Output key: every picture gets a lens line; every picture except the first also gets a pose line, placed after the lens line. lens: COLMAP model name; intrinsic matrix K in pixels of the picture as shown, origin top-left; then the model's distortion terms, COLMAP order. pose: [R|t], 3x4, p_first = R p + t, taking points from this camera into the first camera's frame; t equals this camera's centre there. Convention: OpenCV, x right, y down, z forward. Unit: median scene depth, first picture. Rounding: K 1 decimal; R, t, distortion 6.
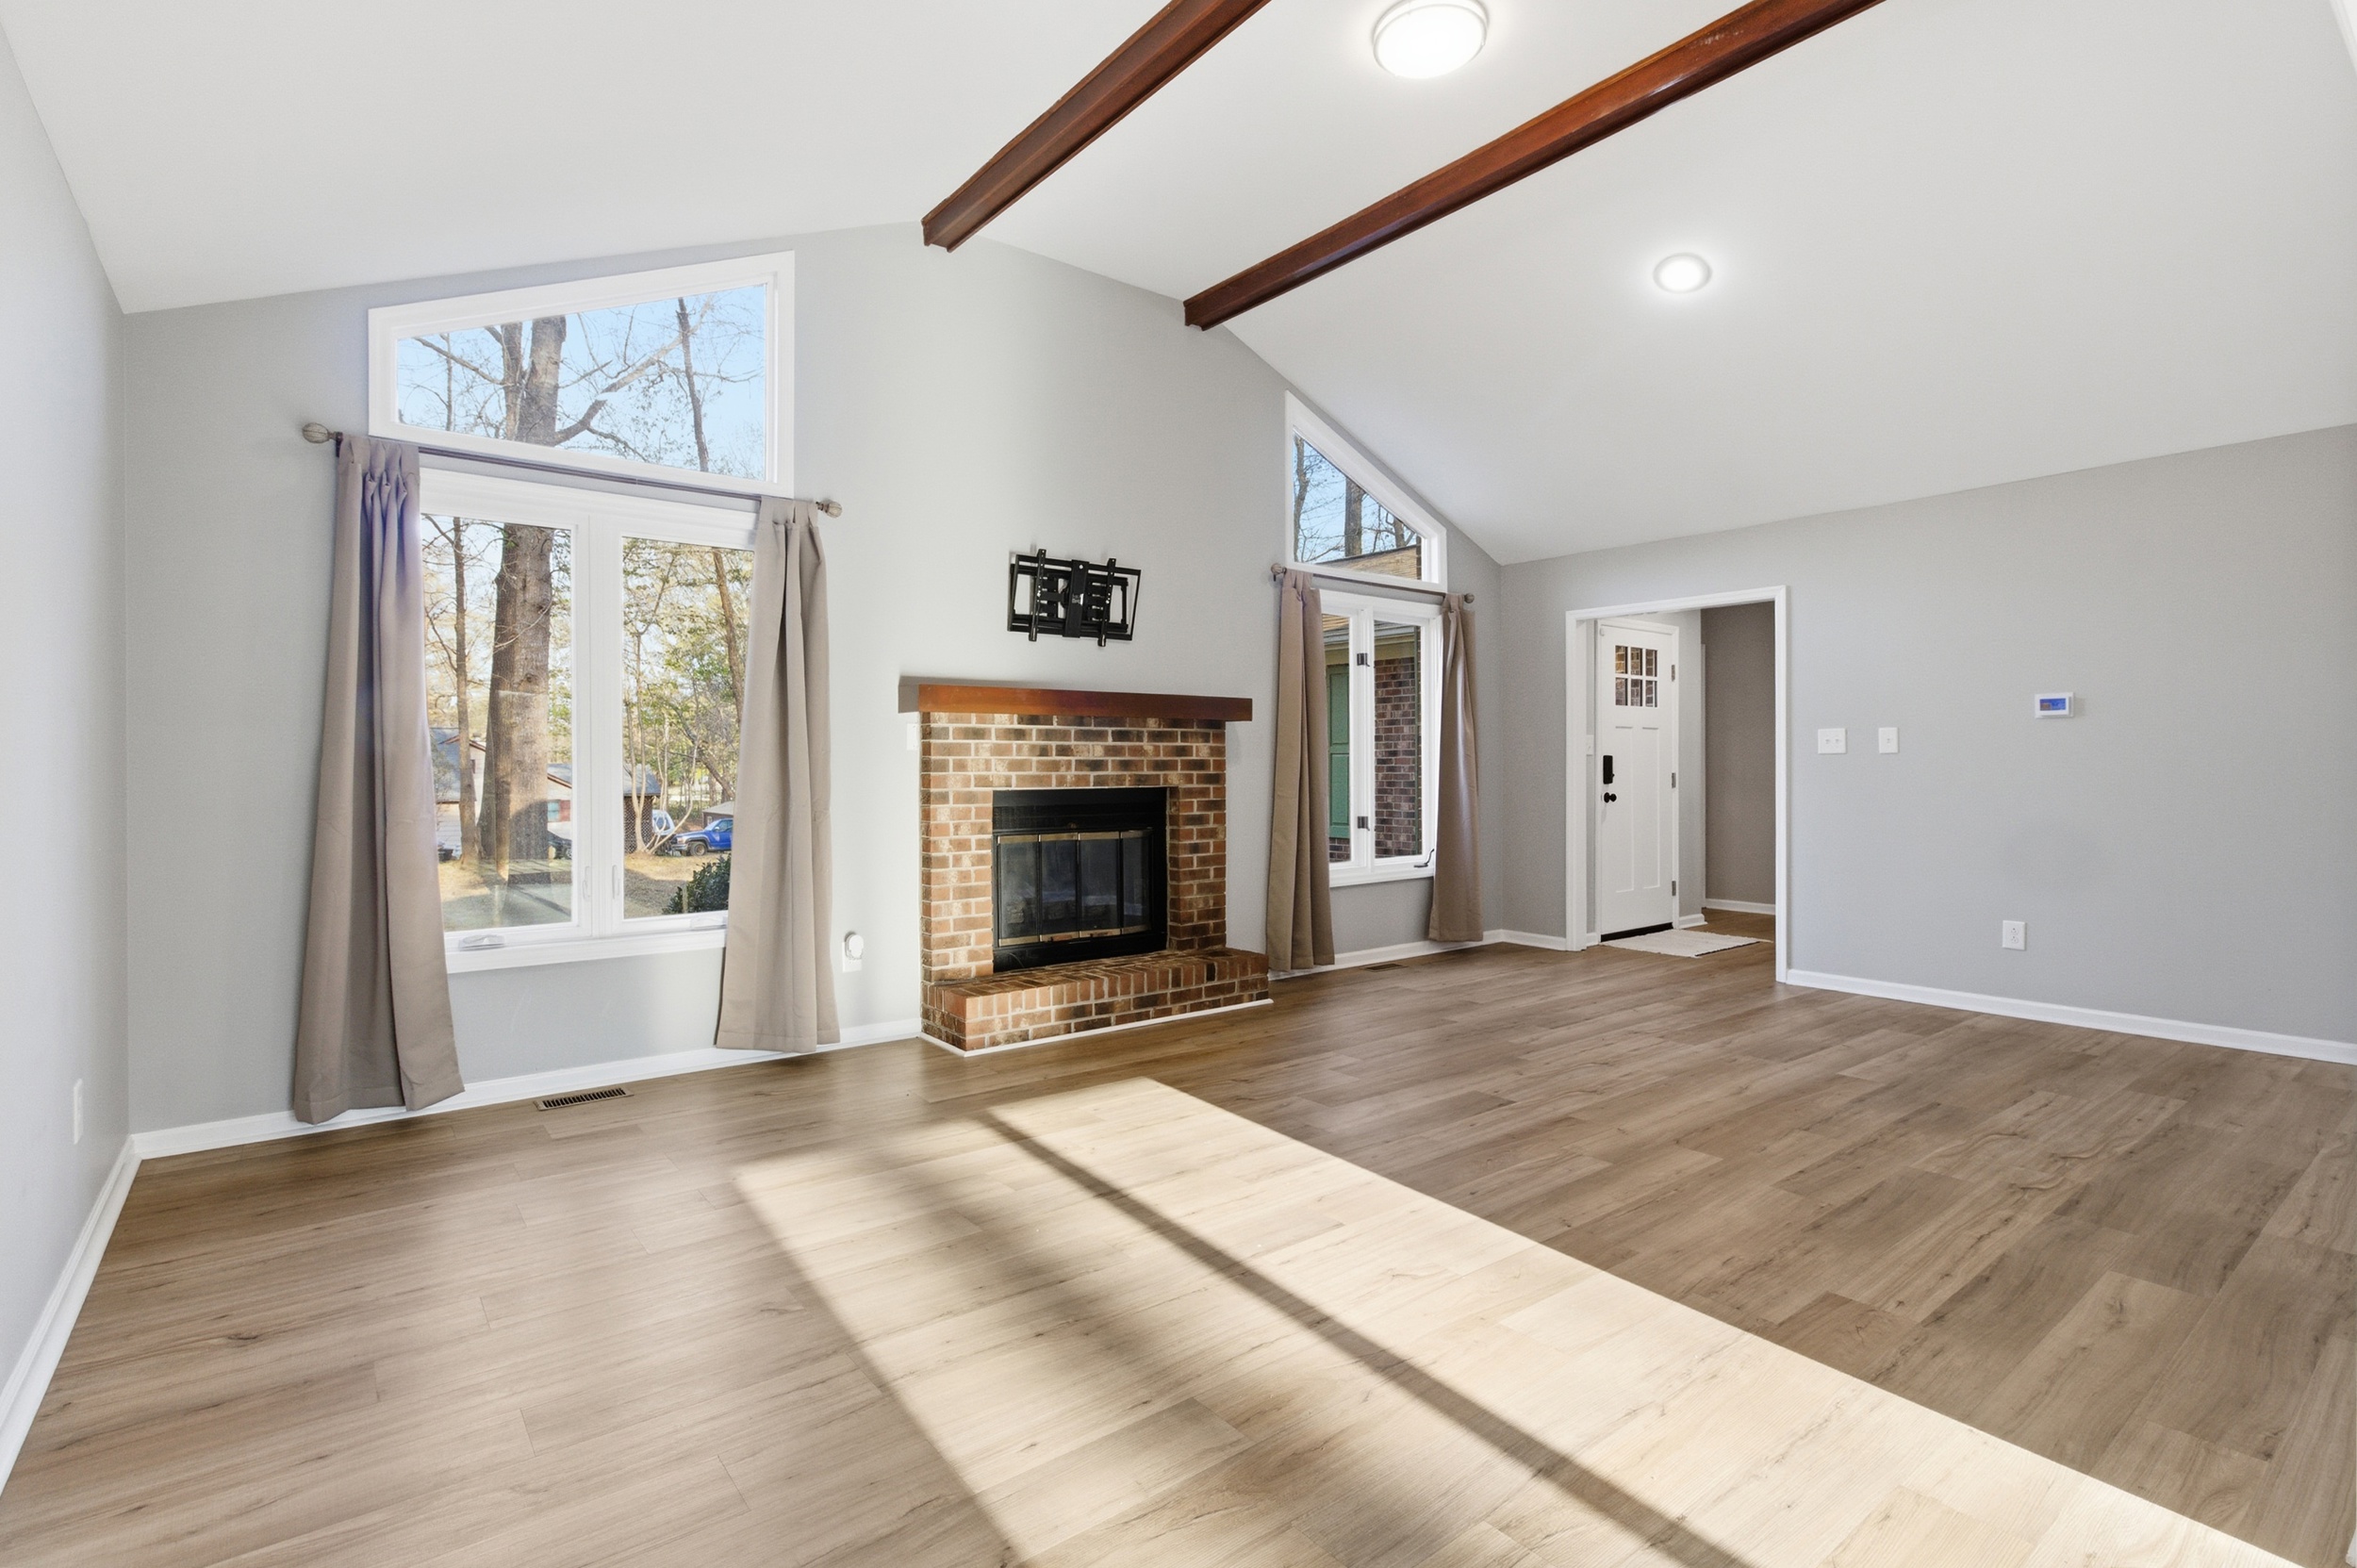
lens RADIAL K [[1118.9, 0, 1196.2], [0, 1118.9, 774.6], [0, 0, 1]] dist [-0.001417, 0.000128]
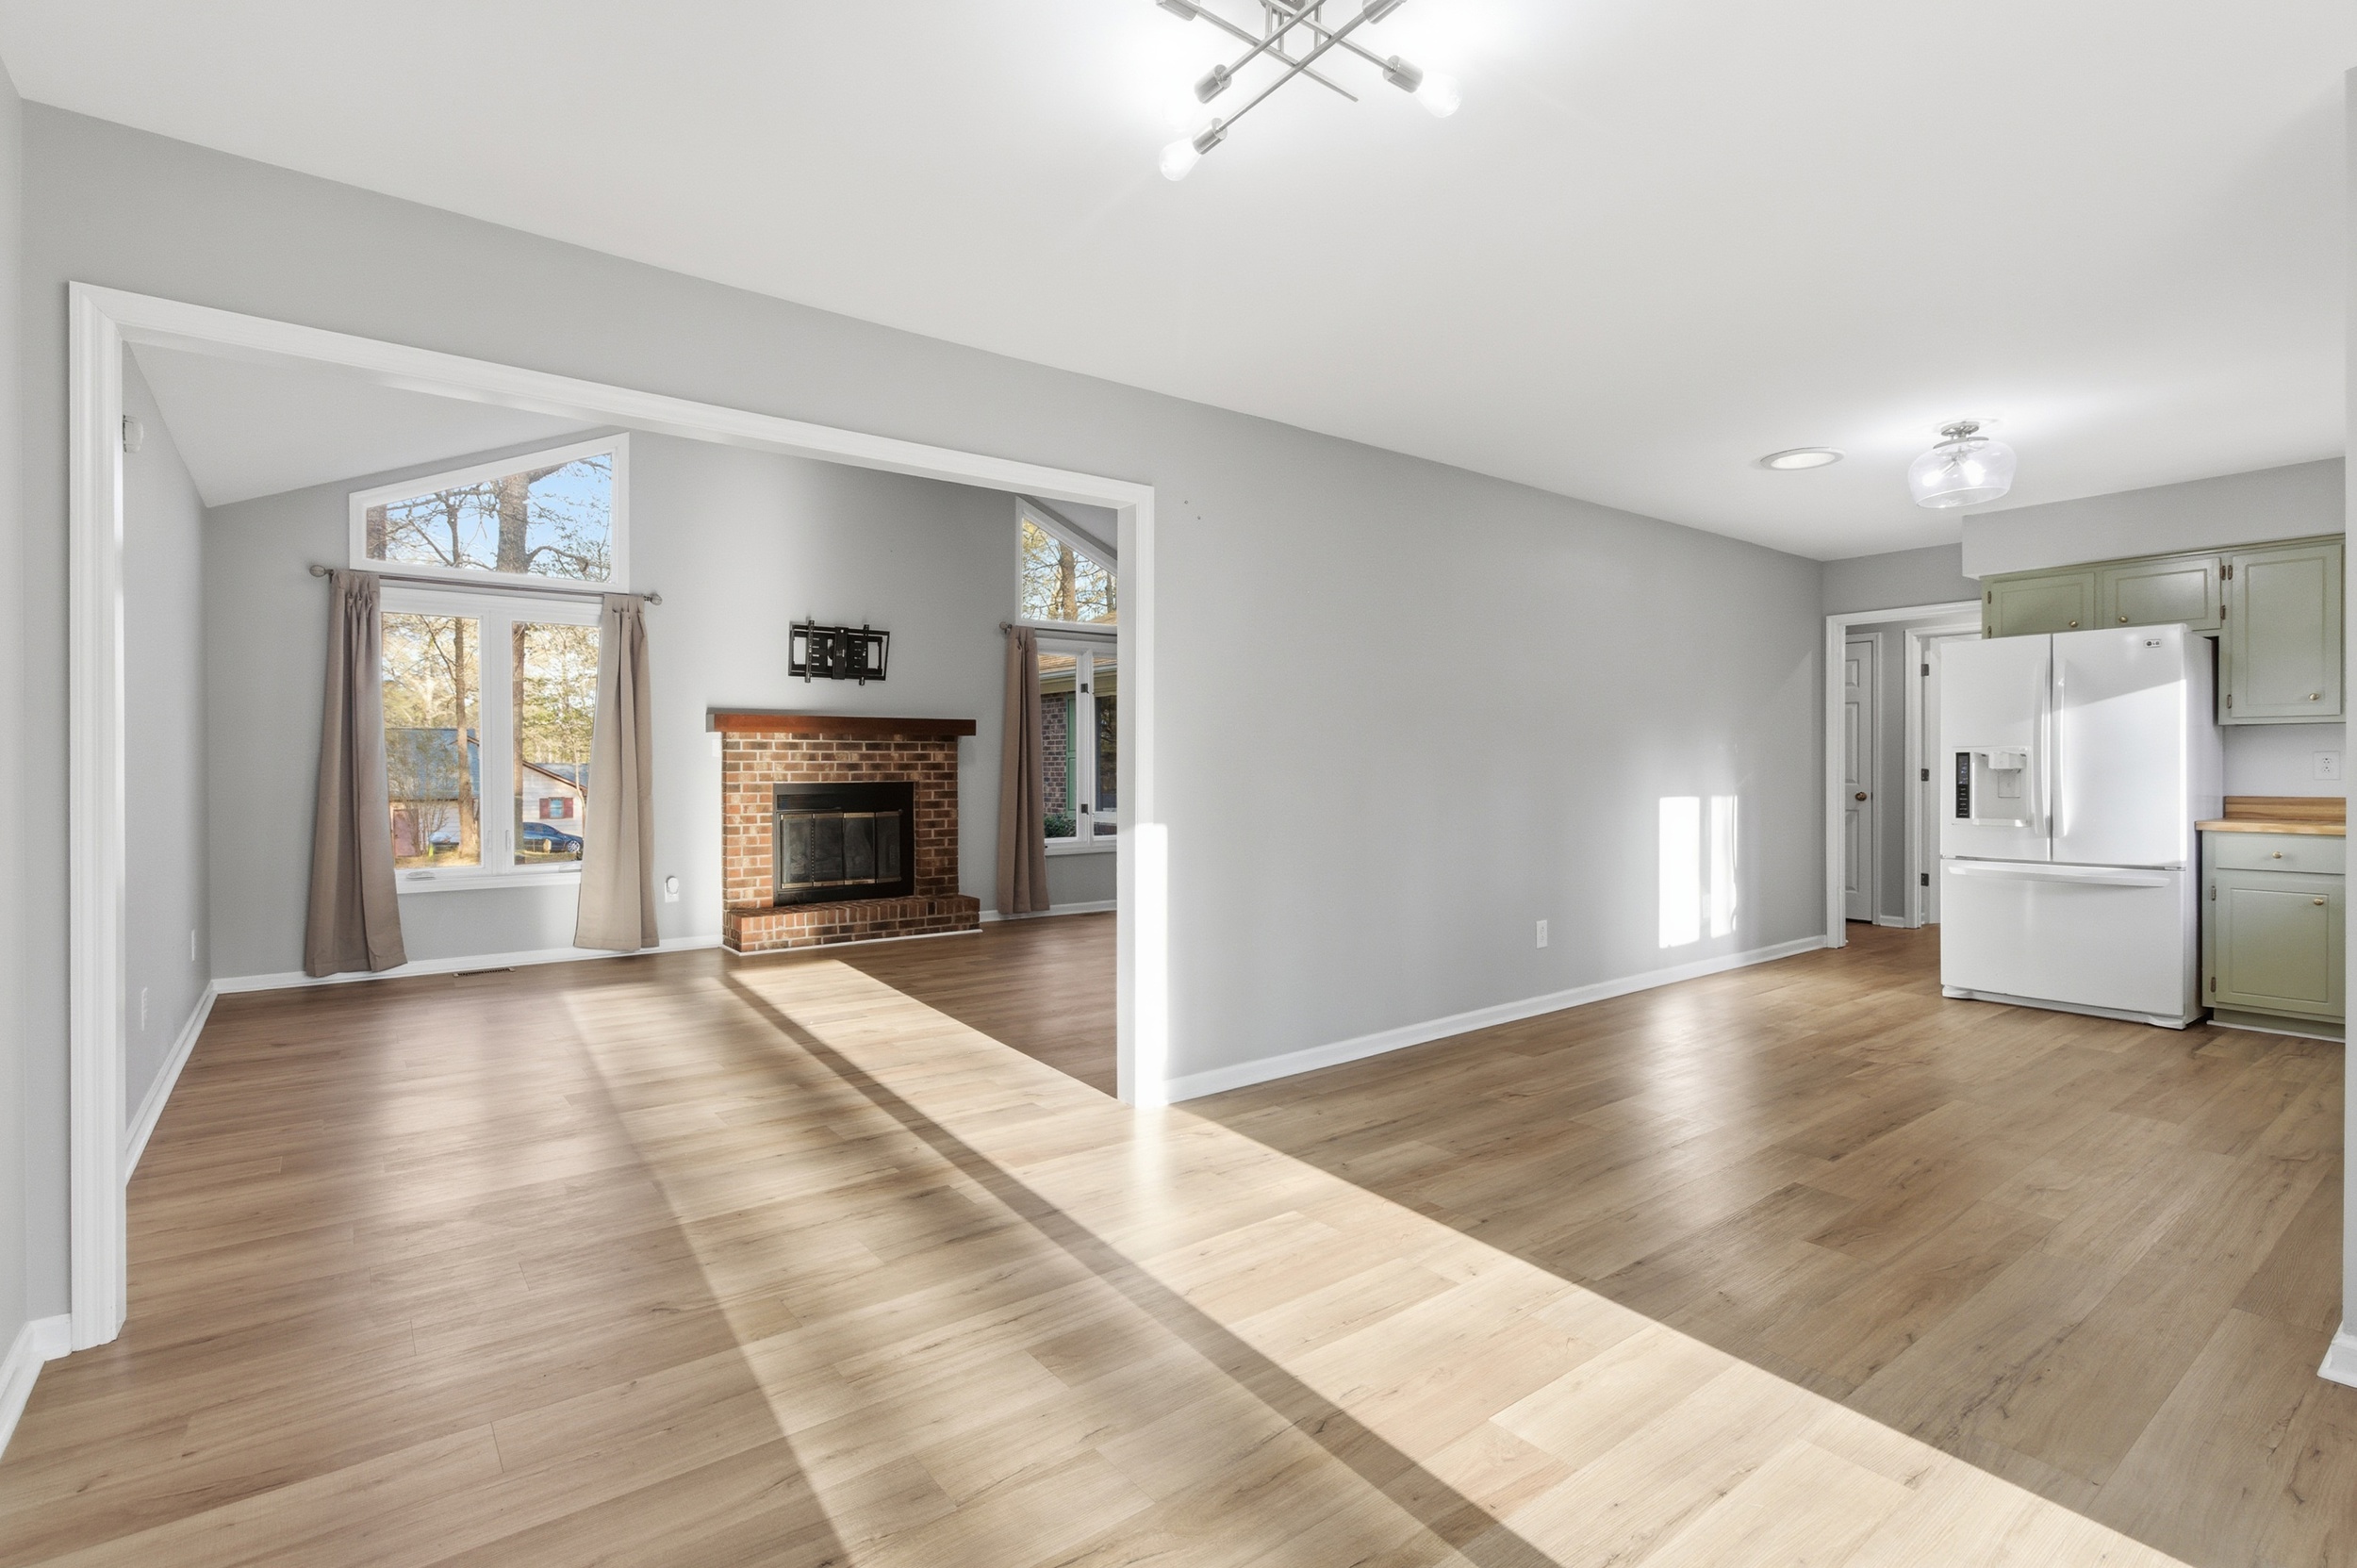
lens RADIAL K [[1077.0, 0, 1125.5], [0, 1077.0, 775.3], [0, 0, 1]] dist [0.082349, -0.056500]
pose [[0.998811, 0.003525, -0.048633, 0.346271], [-0.003349, 0.999987, 0.003715, -0.003657], [0.048645, -0.003548, 0.998810, -0.413373]]
